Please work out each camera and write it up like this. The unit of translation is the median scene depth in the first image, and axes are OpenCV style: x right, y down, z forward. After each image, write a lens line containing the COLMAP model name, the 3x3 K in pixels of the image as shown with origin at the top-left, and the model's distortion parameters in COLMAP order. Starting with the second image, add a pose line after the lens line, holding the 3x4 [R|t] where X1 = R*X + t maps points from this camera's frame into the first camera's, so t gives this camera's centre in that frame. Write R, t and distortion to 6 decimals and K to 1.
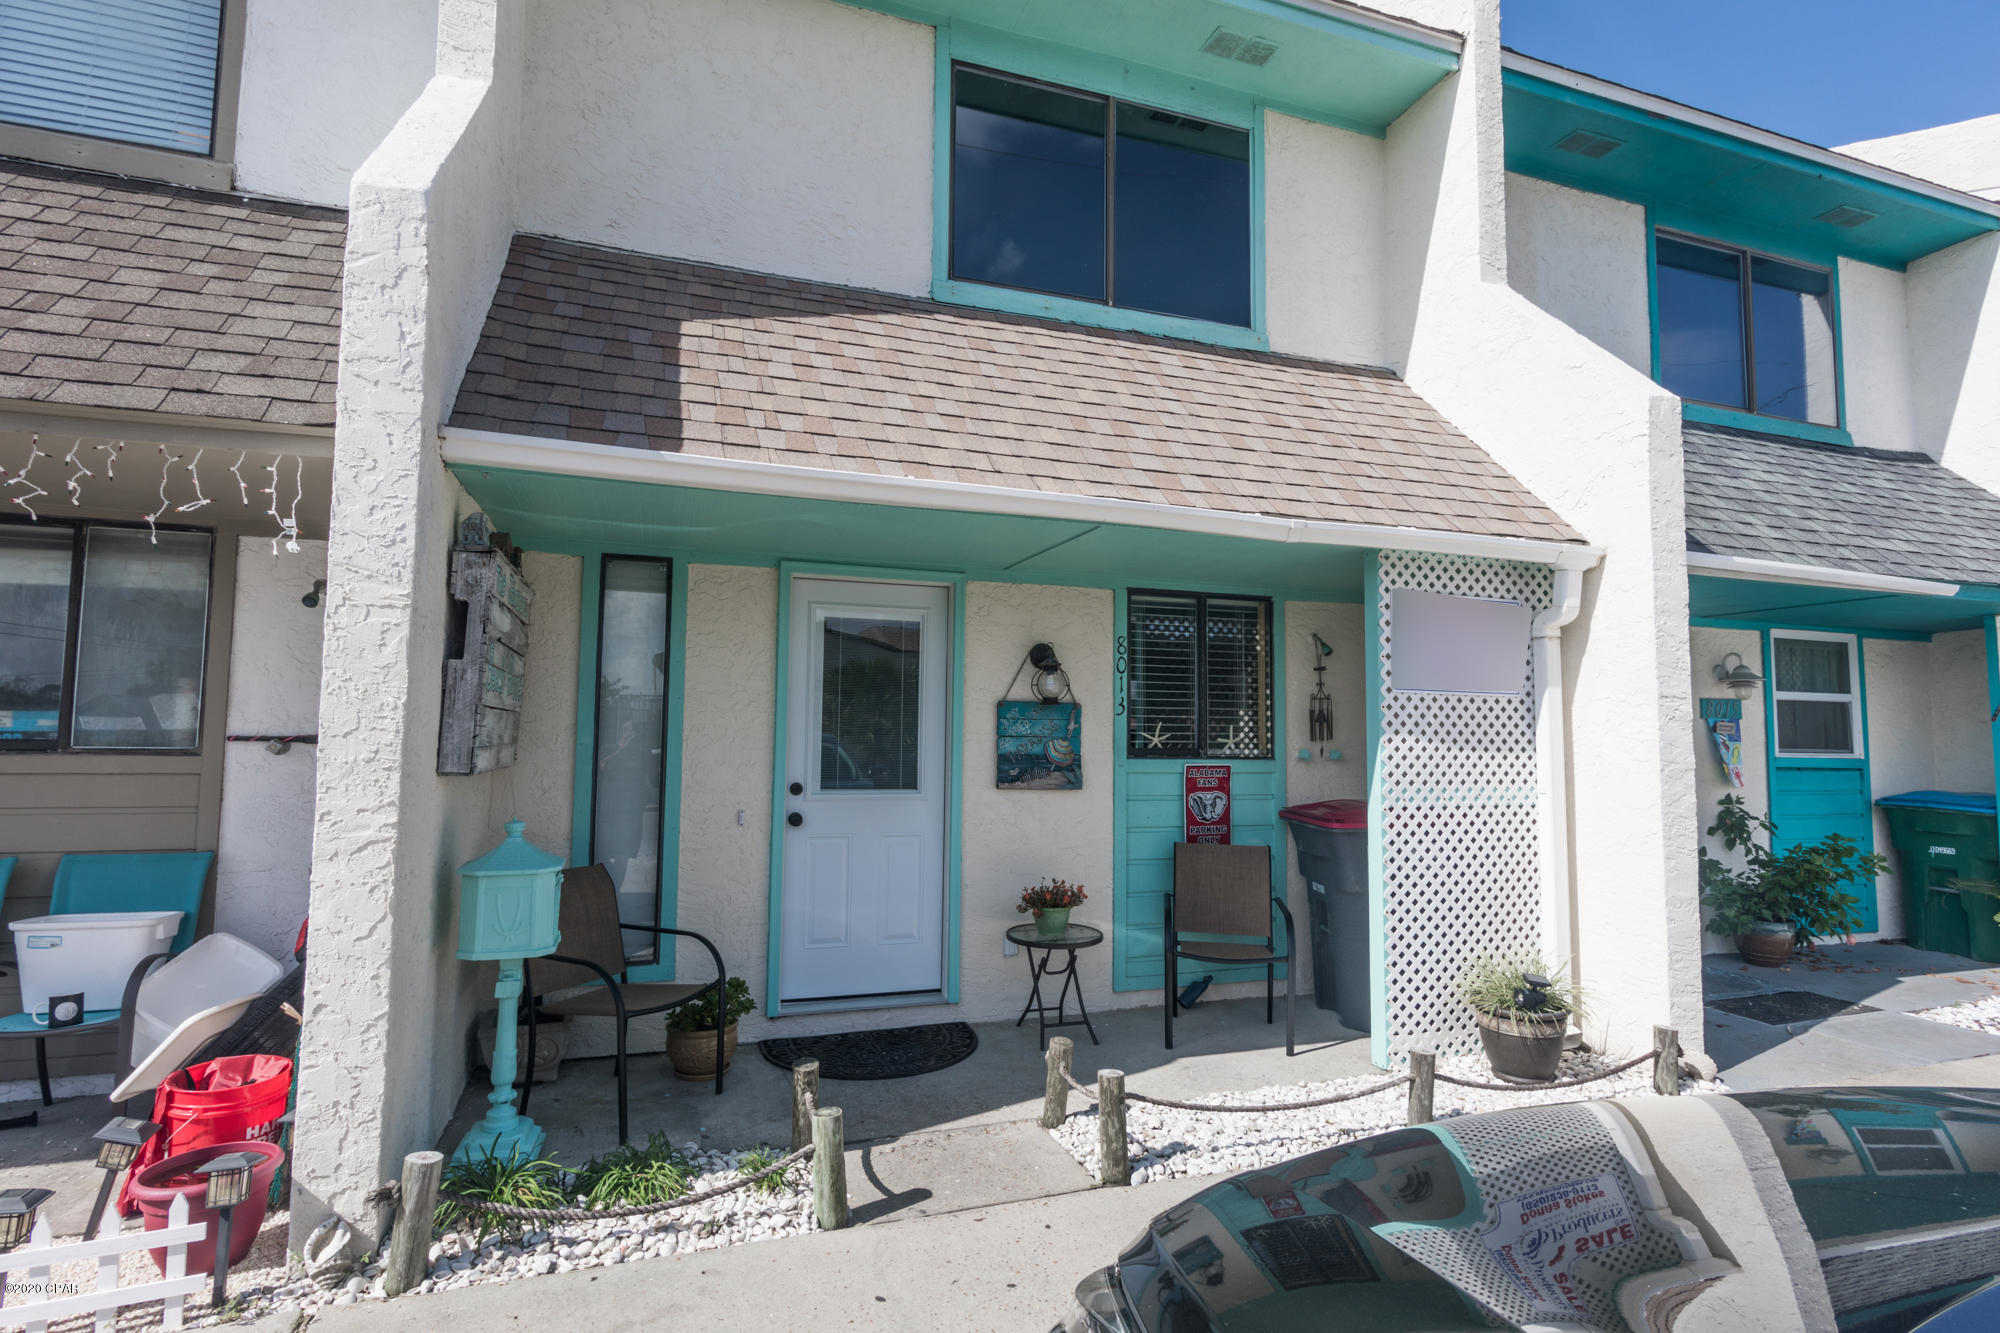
lens RADIAL K [[985.7, 0, 996.3], [0, 985.7, 665.3], [0, 0, 1]] dist [-0.003358, -0.001512]
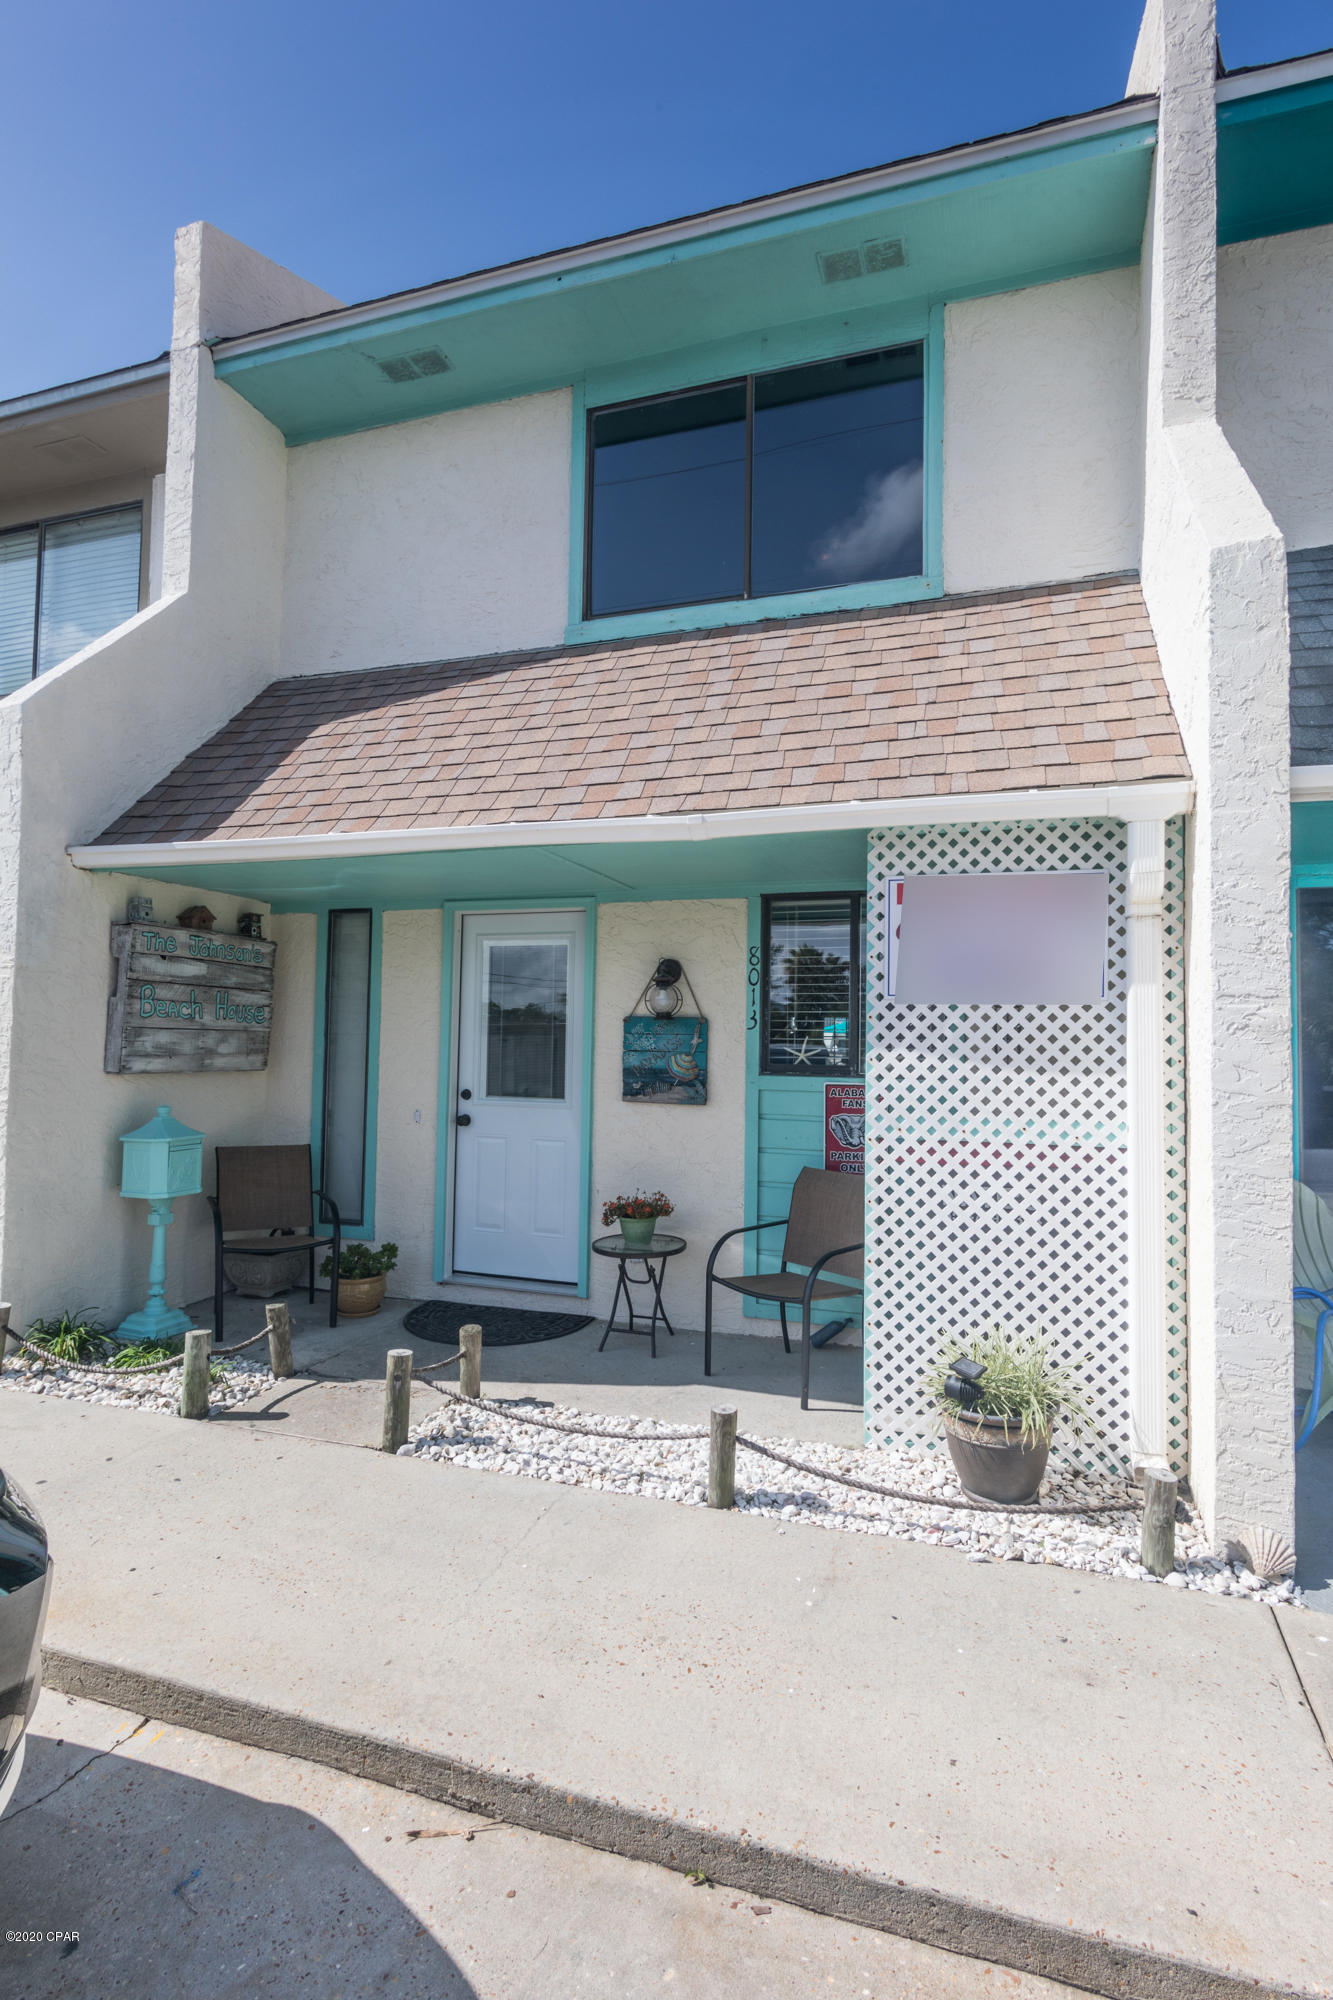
lens RADIAL K [[985.7, 0, 661.0], [0, 985.7, 1002.4], [0, 0, 1]] dist [-0.003358, -0.001512]
pose [[0.793279, -0.024794, -0.608353, 0.718561], [0.037668, 0.999255, 0.008393, 0.014859], [0.607692, -0.029574, 0.793622, 0.214615]]
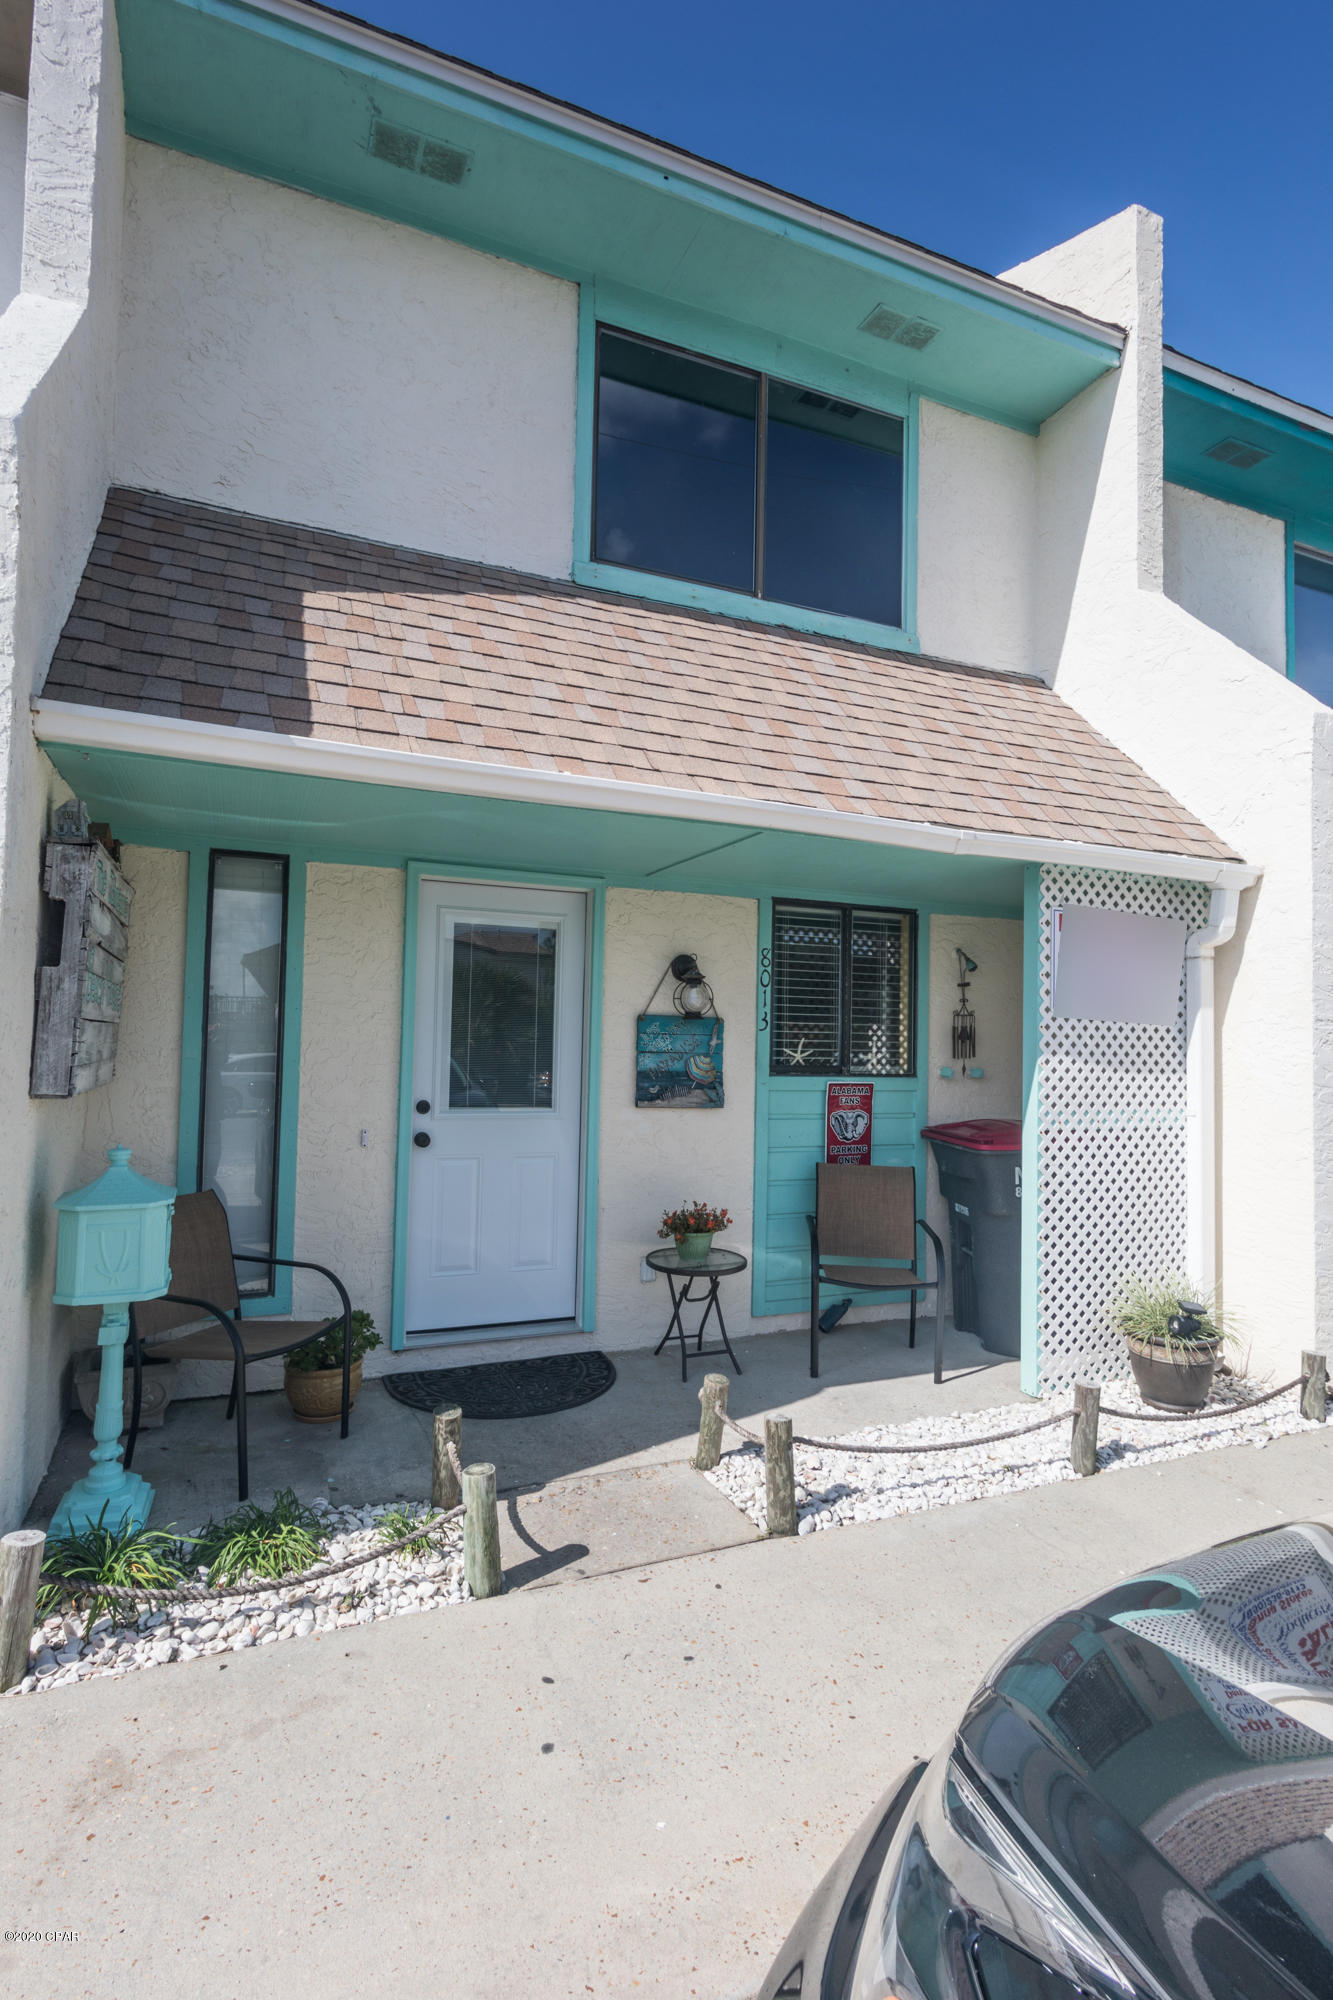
lens RADIAL K [[985.7, 0, 661.0], [0, 985.7, 1002.4], [0, 0, 1]] dist [-0.003358, -0.001512]
pose [[0.997344, 0.012723, 0.071711, -0.047527], [-0.015130, 0.999337, 0.033117, -0.007990], [-0.071242, -0.034114, 0.996876, 0.058321]]
